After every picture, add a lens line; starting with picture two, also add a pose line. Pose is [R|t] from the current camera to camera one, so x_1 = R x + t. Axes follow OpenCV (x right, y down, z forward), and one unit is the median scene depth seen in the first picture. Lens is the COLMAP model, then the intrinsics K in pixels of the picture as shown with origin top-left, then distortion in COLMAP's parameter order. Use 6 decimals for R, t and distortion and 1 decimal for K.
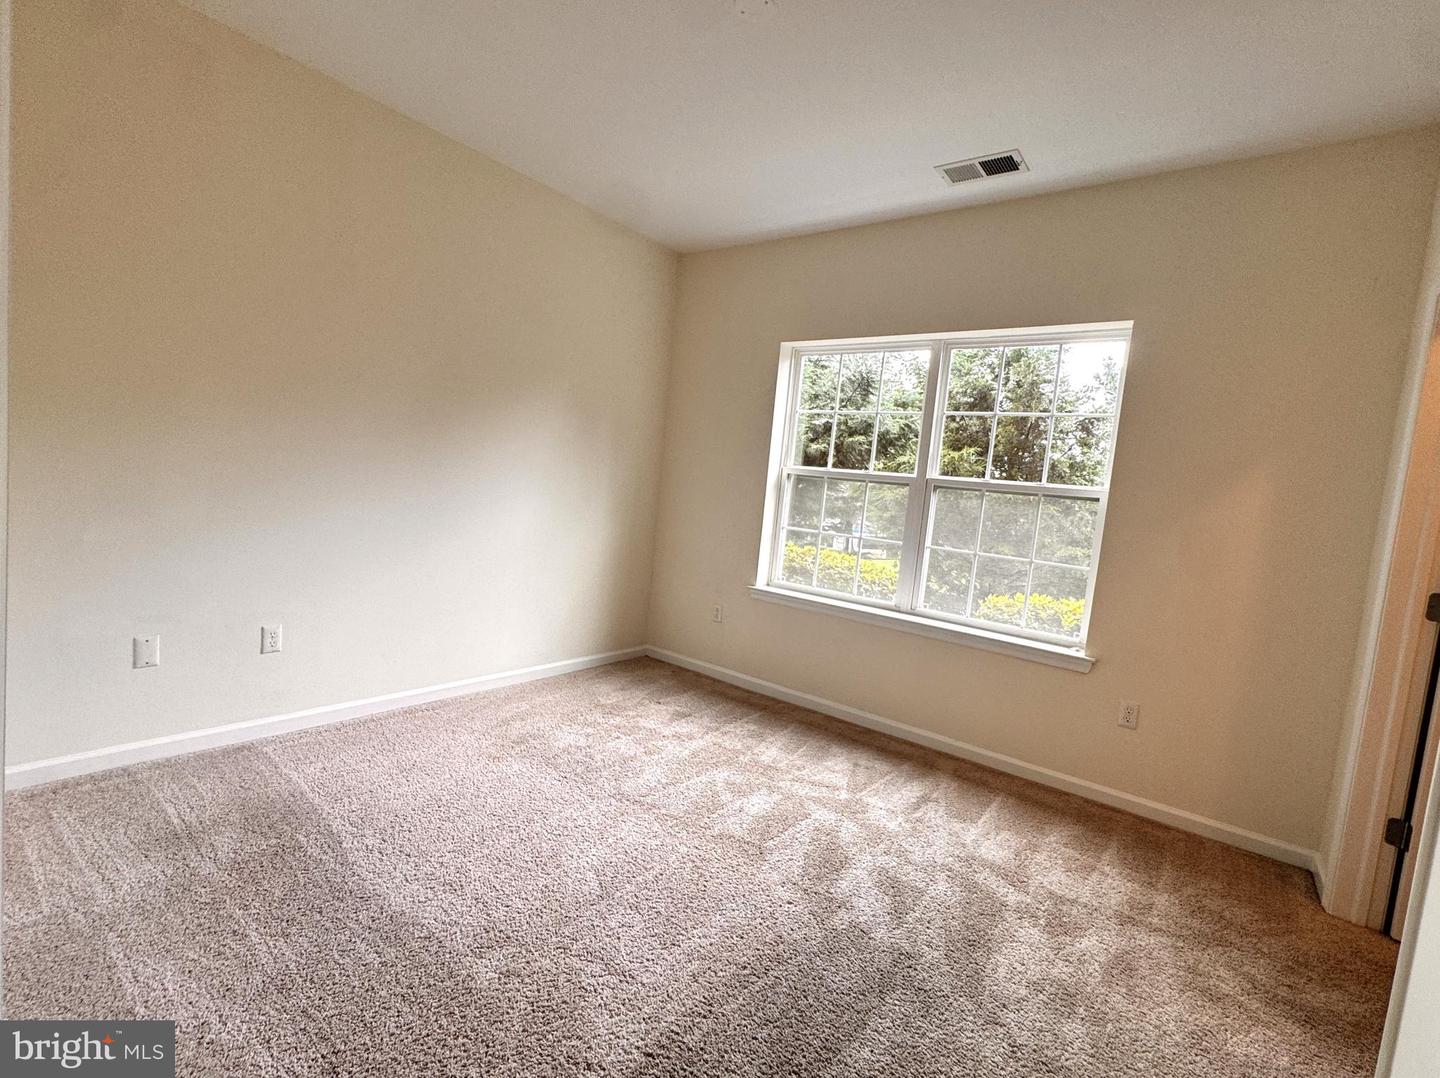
lens RADIAL K [[627.3, 0, 720.3], [0, 627.3, 531.7], [0, 0, 1]] dist [0.002380, 0.000666]
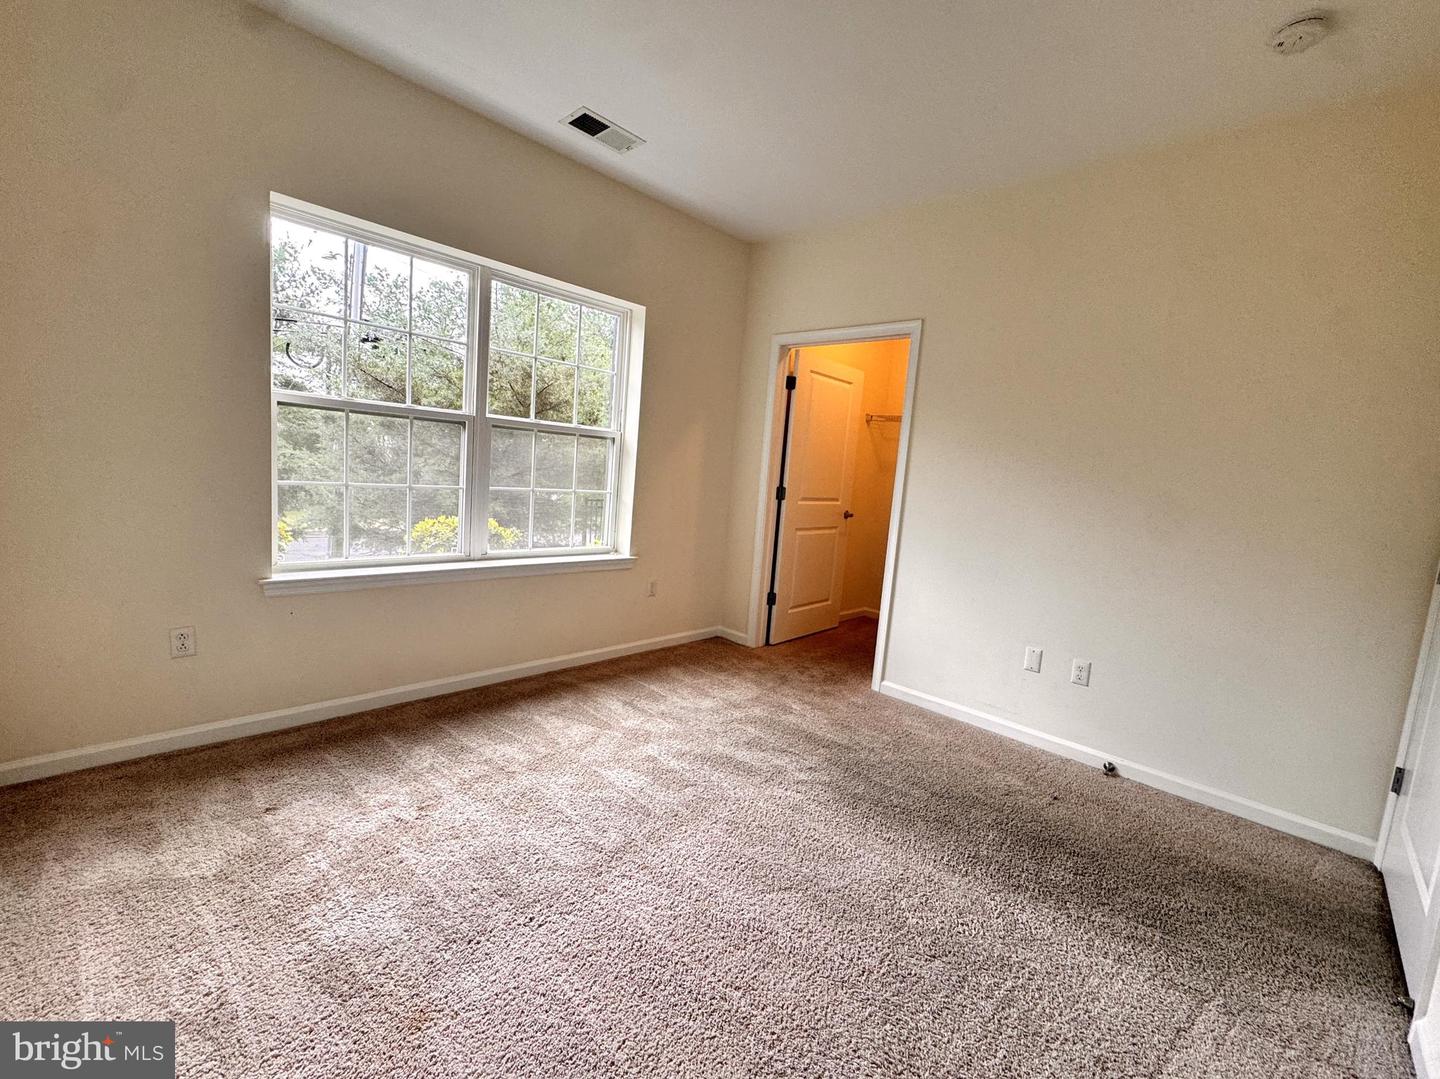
lens RADIAL K [[589.5, 0, 723.9], [0, 589.5, 535.4], [0, 0, 1]] dist [-0.001544, -0.000645]
pose [[0.158547, -0.203618, 0.966128, -0.631456], [0.007650, 0.978728, 0.205019, -0.110539], [-0.987322, -0.025114, 0.156732, 0.615314]]
